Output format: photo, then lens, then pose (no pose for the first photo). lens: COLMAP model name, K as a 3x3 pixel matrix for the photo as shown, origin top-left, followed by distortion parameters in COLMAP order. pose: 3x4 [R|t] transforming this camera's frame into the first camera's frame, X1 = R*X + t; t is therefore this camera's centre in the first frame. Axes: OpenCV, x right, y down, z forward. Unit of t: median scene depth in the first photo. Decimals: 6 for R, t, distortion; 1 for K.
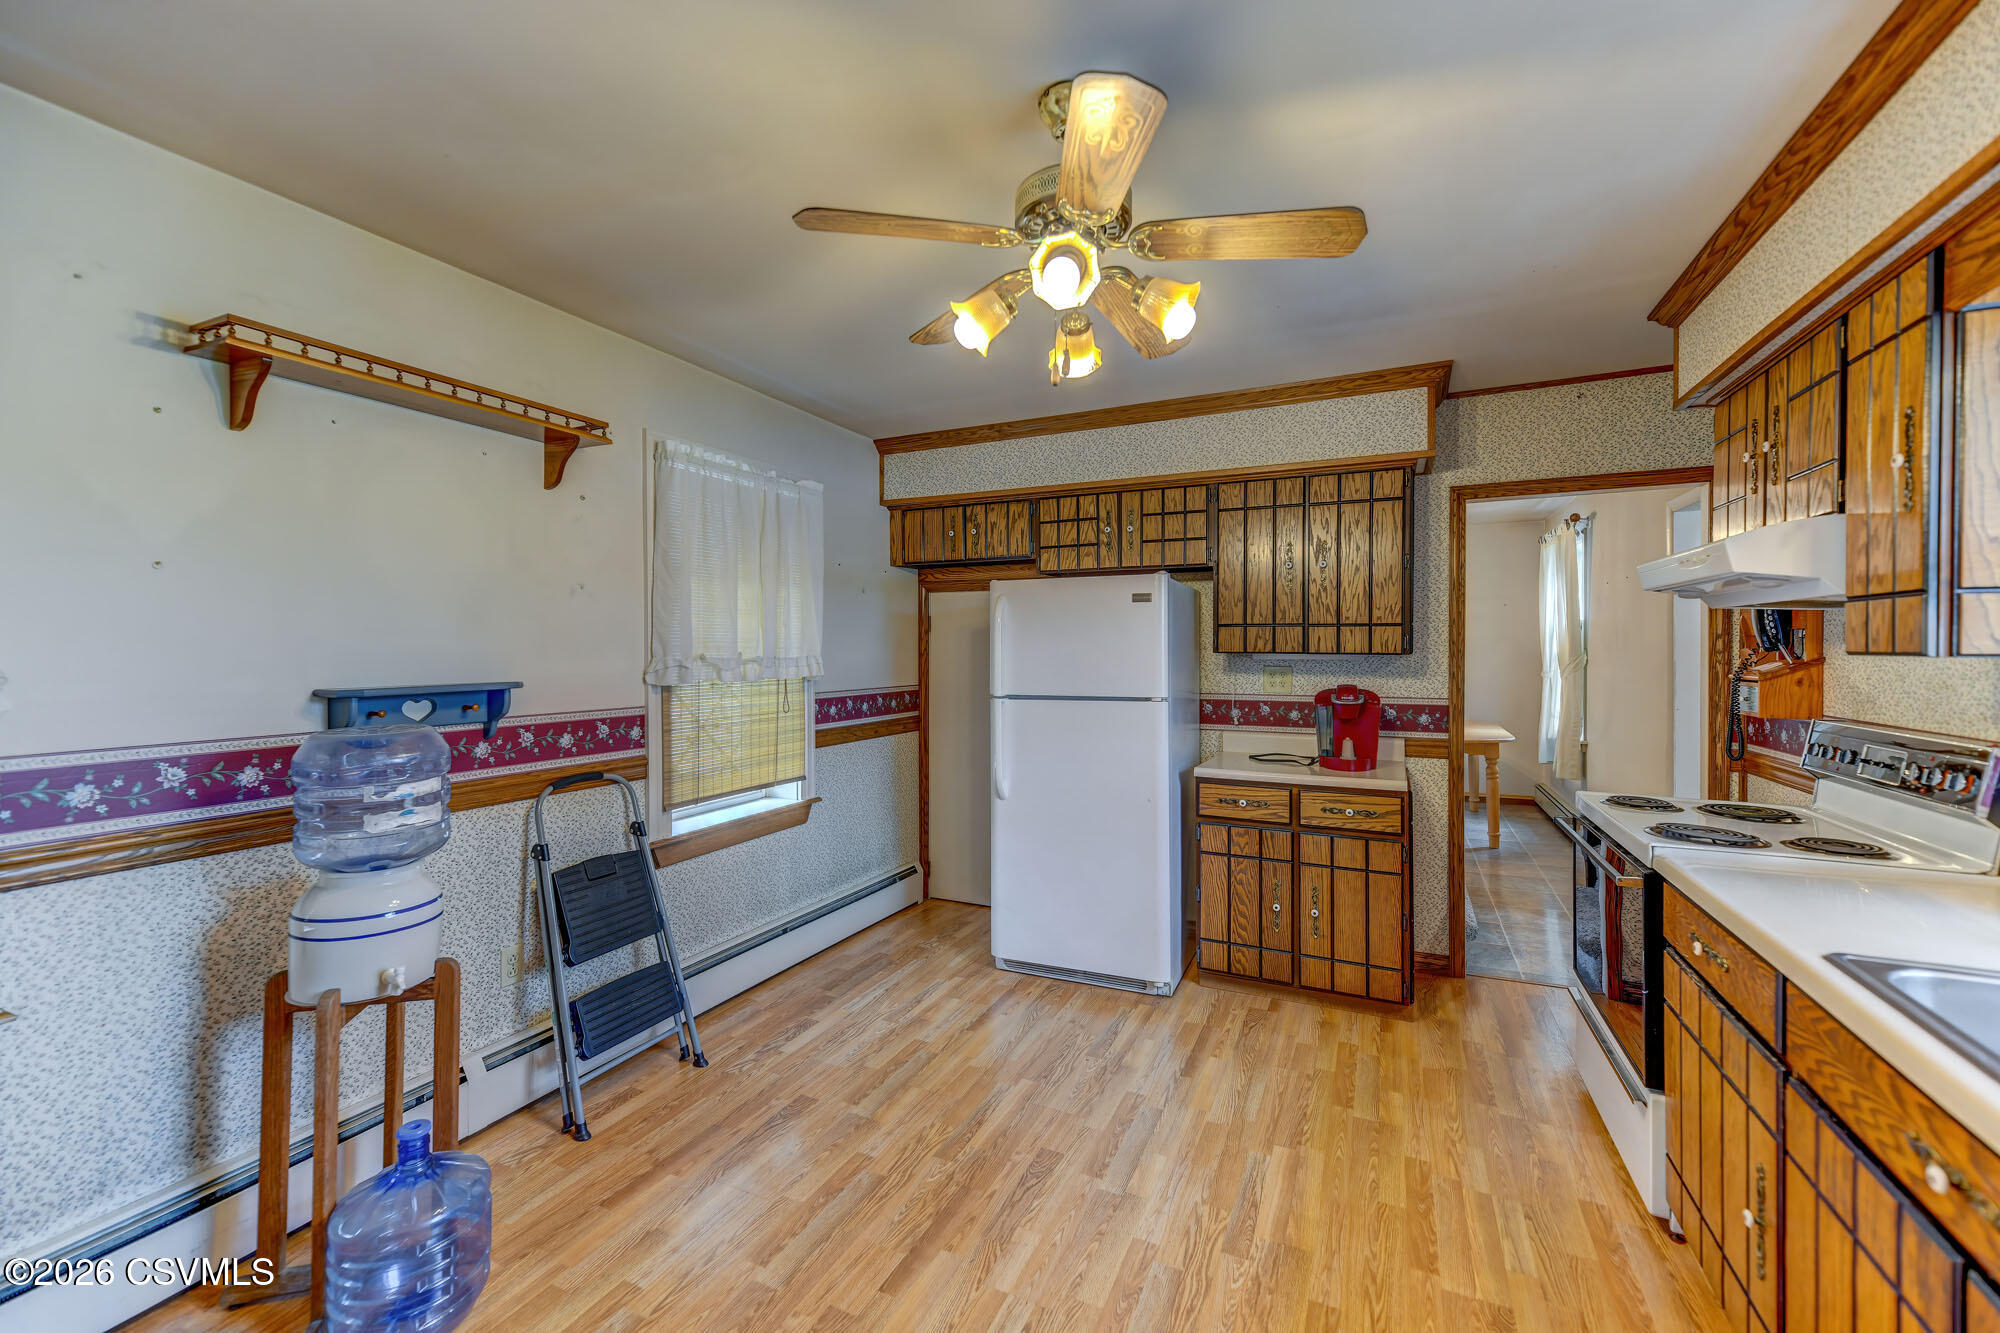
lens RADIAL K [[801.1, 0, 1007.6], [0, 801.1, 661.1], [0, 0, 1]] dist [0.015641, -0.005109]
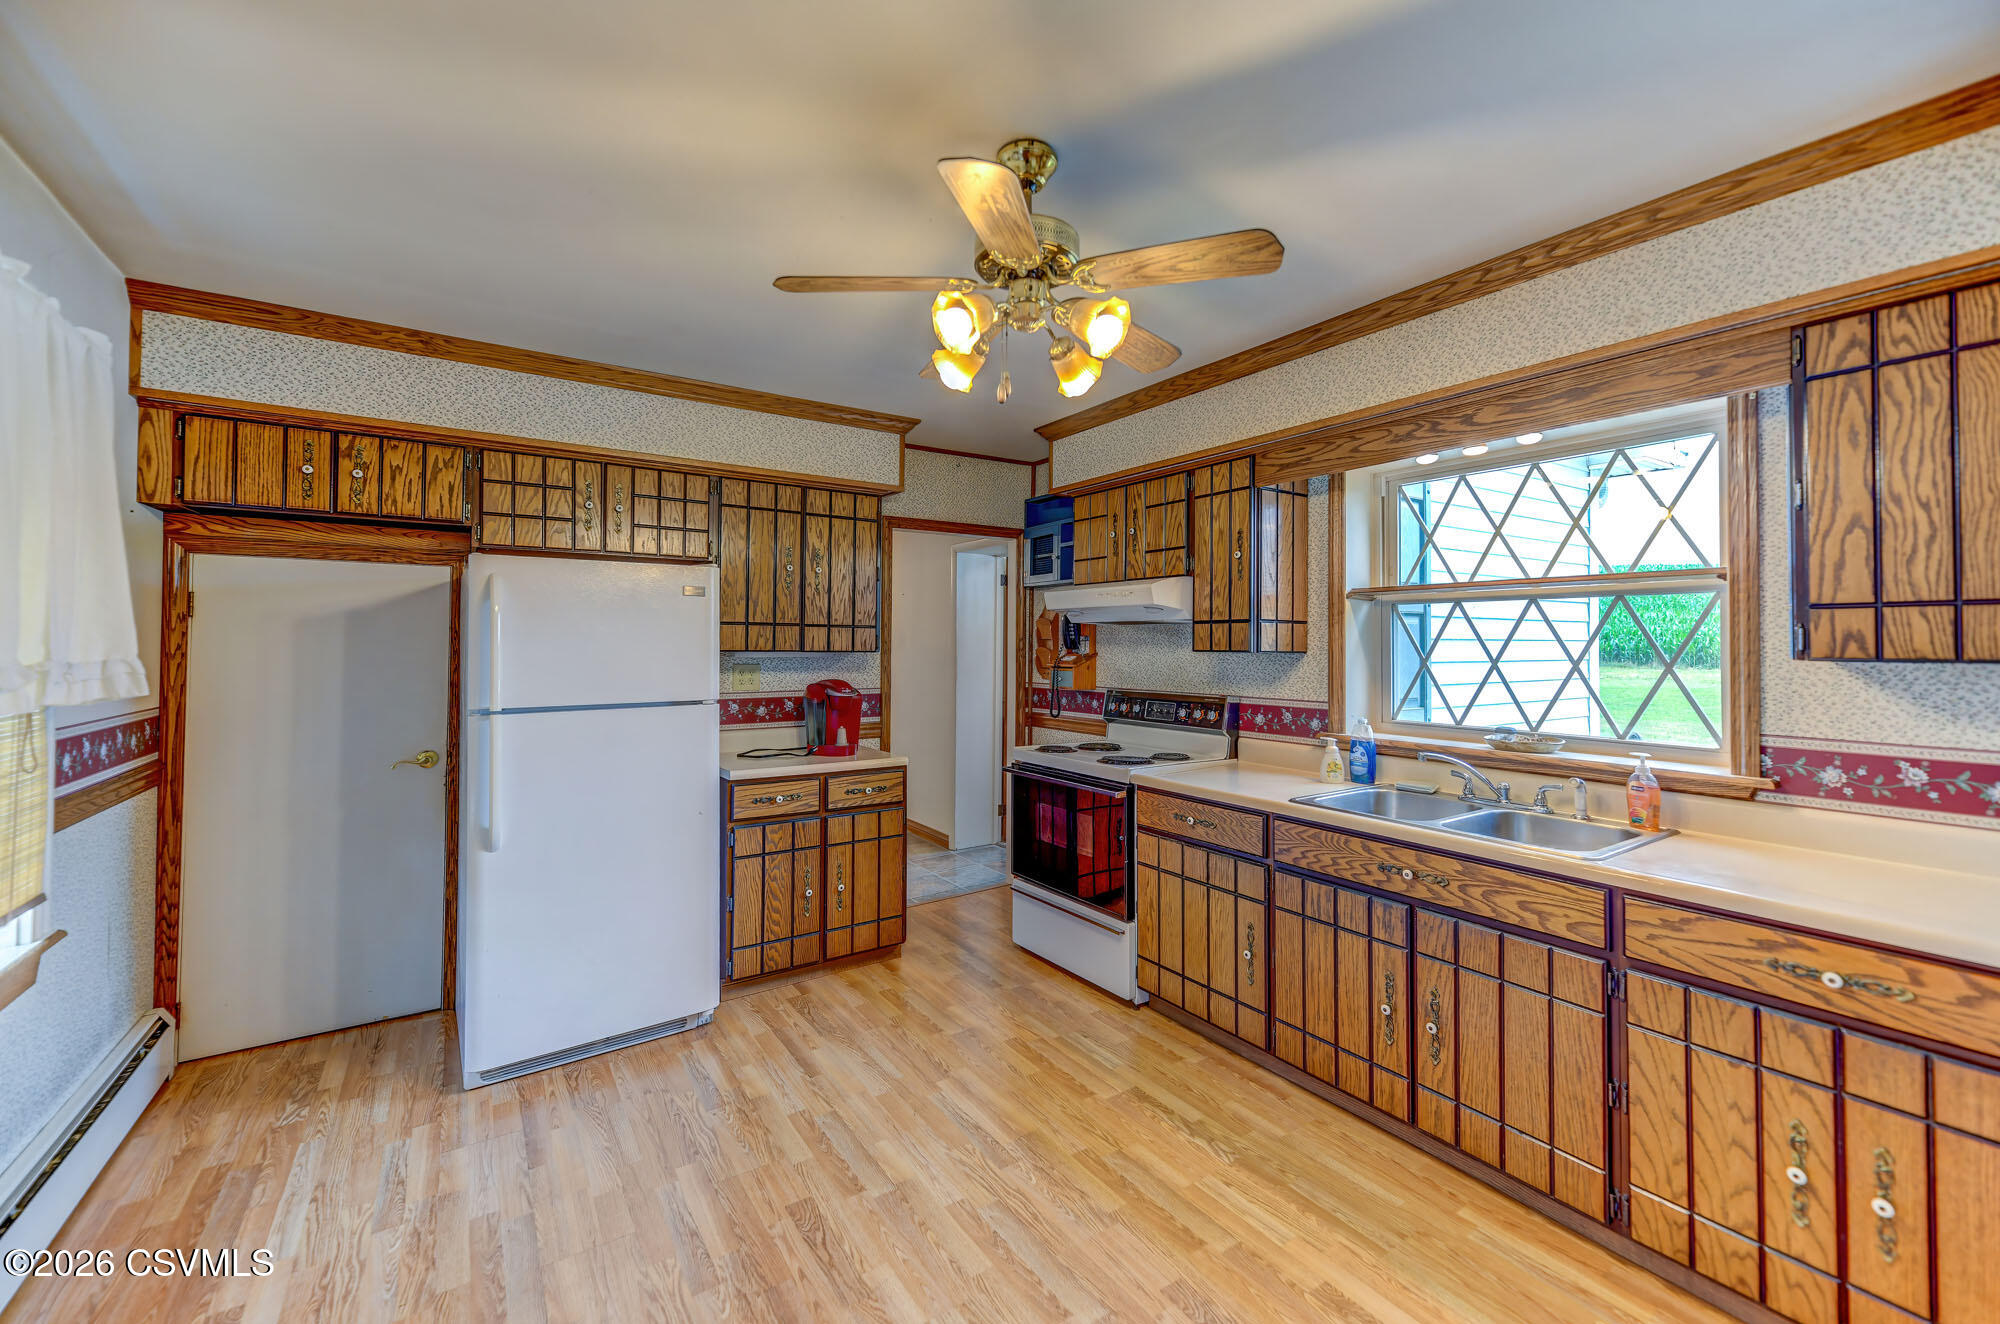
lens RADIAL K [[805.7, 0, 1001.0], [0, 805.7, 639.5], [0, 0, 1]] dist [0.013523, -0.000465]
pose [[0.518829, 0.008655, 0.854834, -0.417472], [0.010256, 0.999814, -0.016347, -0.005271], [-0.854817, 0.017248, 0.518643, 0.217081]]
